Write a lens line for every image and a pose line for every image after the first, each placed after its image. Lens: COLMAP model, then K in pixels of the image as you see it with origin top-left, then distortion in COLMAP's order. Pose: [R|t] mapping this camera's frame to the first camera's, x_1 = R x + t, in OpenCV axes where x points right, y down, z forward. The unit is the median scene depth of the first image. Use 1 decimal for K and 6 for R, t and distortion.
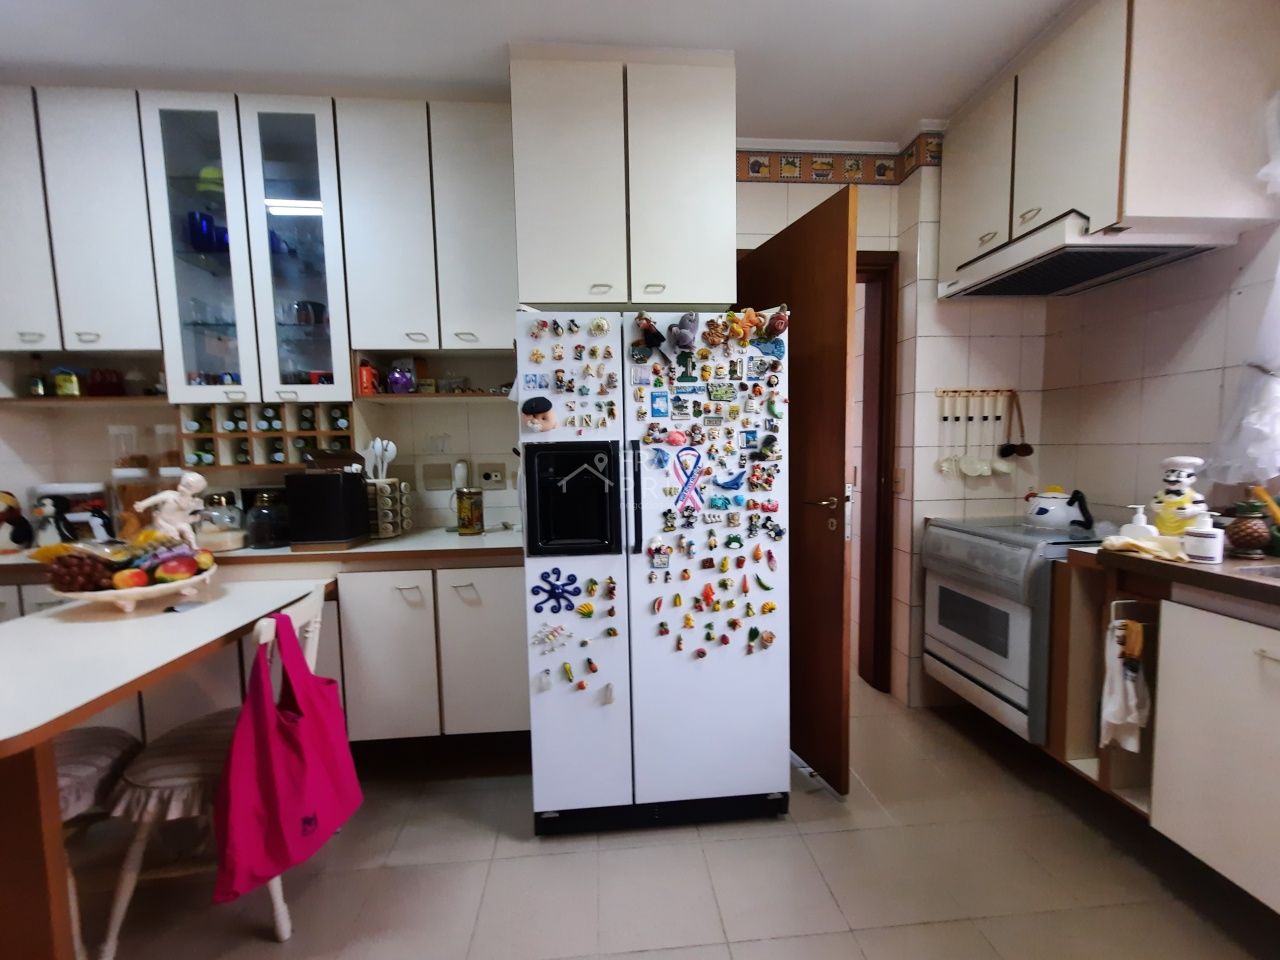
lens RADIAL K [[513.3, 0, 646.4], [0, 513.3, 489.0], [0, 0, 1]] dist [0.000835, 0.000652]
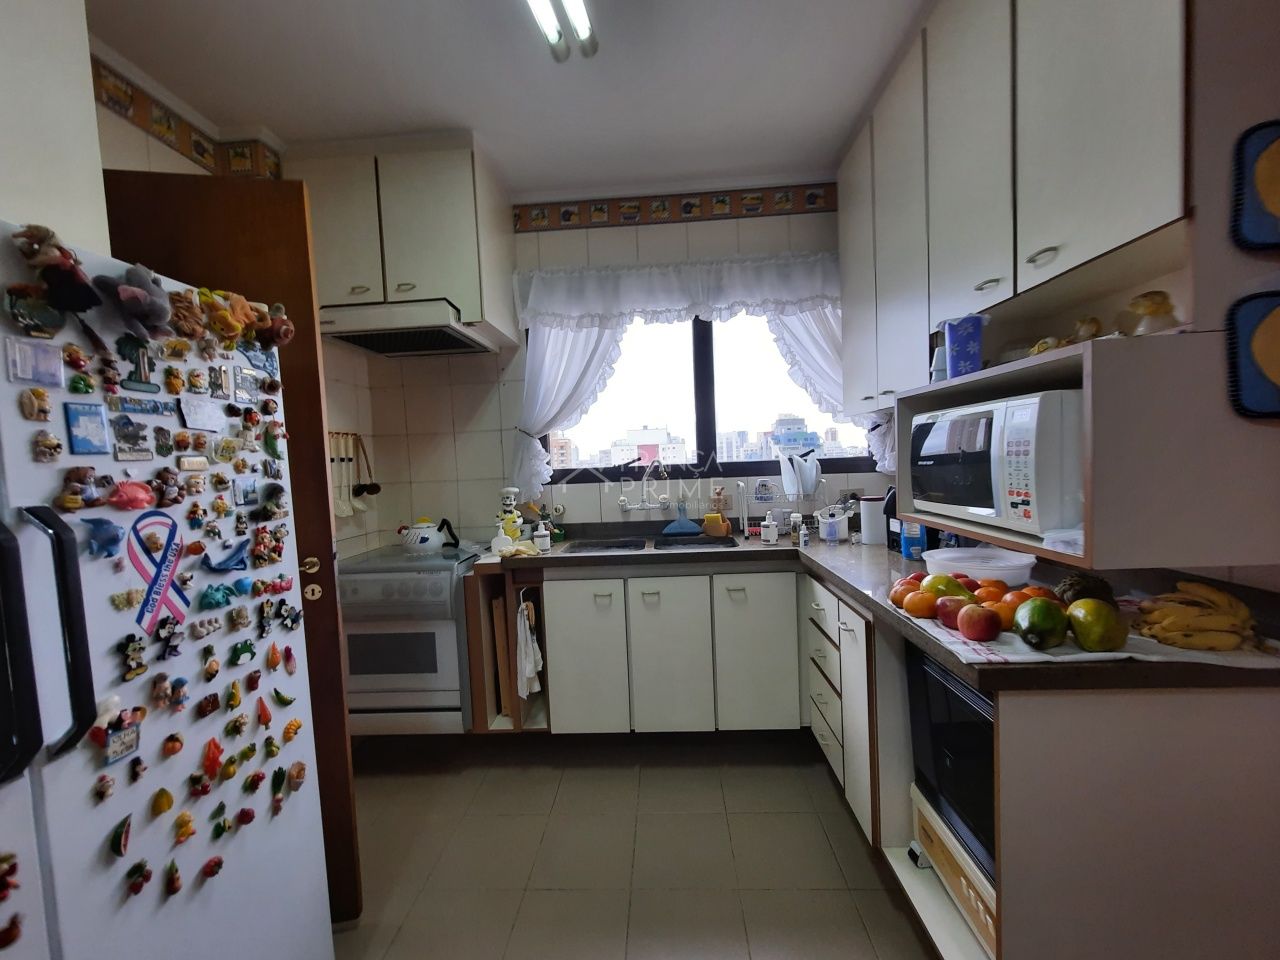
lens RADIAL K [[513.3, 0, 638.8], [0, 513.3, 485.2], [0, 0, 1]] dist [0.000835, 0.000652]
pose [[0.133355, -0.039921, 0.990264, -0.380067], [0.120477, 0.992431, 0.023785, -0.058026], [-0.983718, 0.116132, 0.137155, 0.408122]]
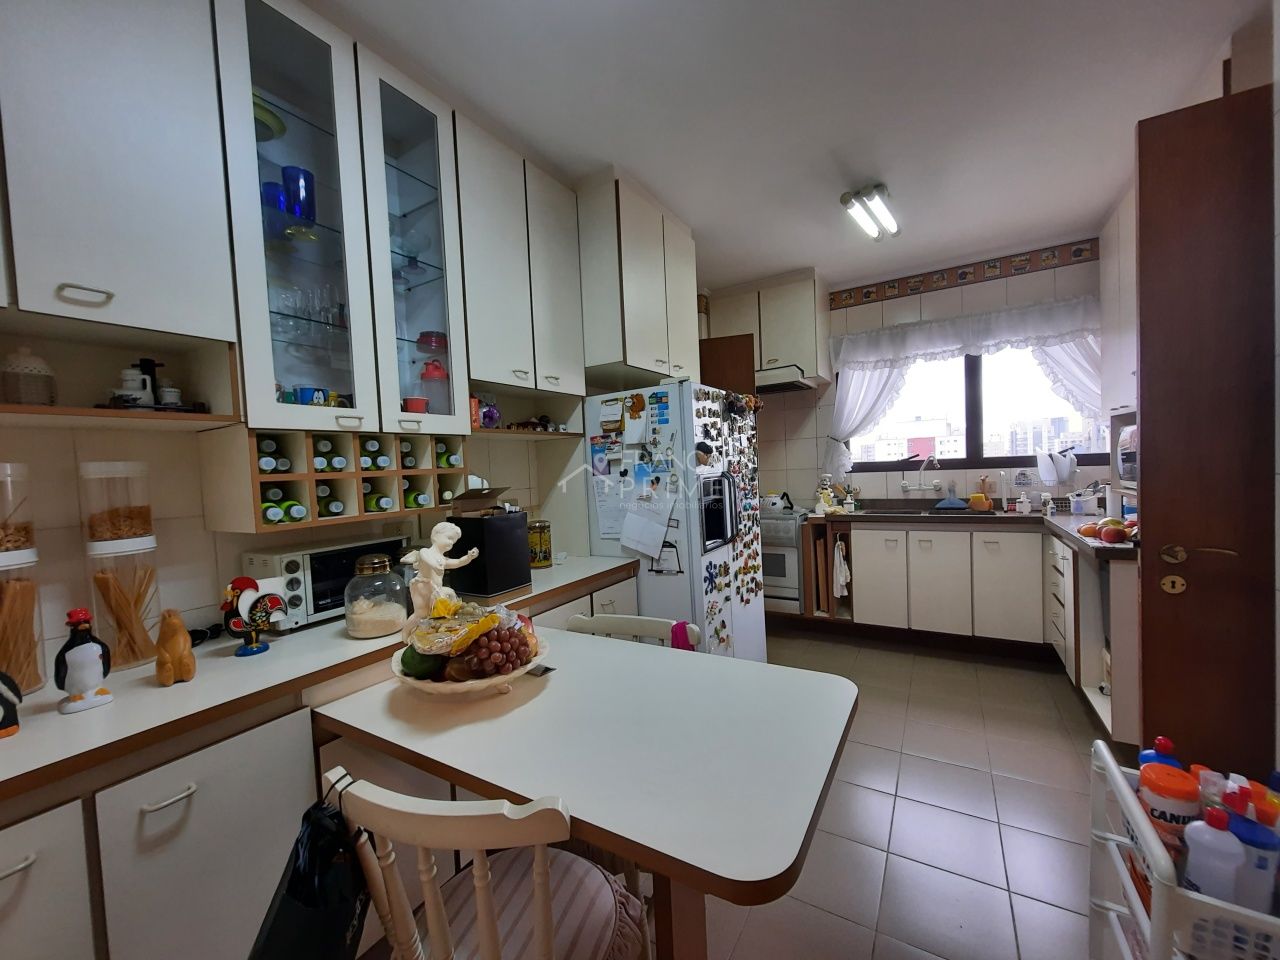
lens RADIAL K [[513.3, 0, 630.9], [0, 513.3, 490.9], [0, 0, 1]] dist [0.000835, 0.000652]
pose [[0.586978, -0.047563, 0.808205, -1.410606], [0.101541, 0.994715, -0.015207, -0.038727], [-0.803210, 0.090992, 0.588705, 0.310144]]
